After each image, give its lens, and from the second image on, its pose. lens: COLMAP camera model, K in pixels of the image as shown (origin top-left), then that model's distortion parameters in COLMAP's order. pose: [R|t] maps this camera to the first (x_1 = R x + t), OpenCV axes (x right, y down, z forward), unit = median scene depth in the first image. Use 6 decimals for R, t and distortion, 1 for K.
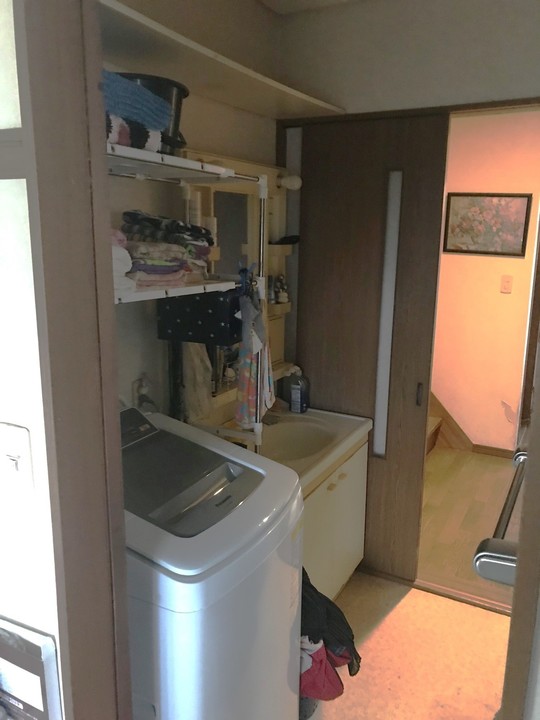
lens RADIAL K [[596.3, 0, 269.6], [0, 596.3, 363.1], [0, 0, 1]] dist [0.007570, 0.003998]
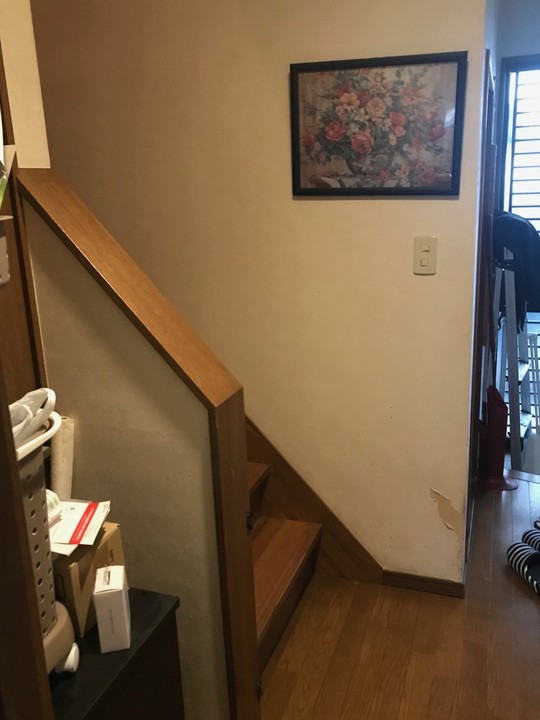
lens RADIAL K [[596.3, 0, 271.4], [0, 596.3, 357.0], [0, 0, 1]] dist [0.007570, 0.003998]
pose [[0.991421, -0.079188, 0.103993, 0.220648], [0.075212, 0.996299, 0.041621, -0.081481], [-0.106904, -0.033443, 0.993707, 0.540677]]
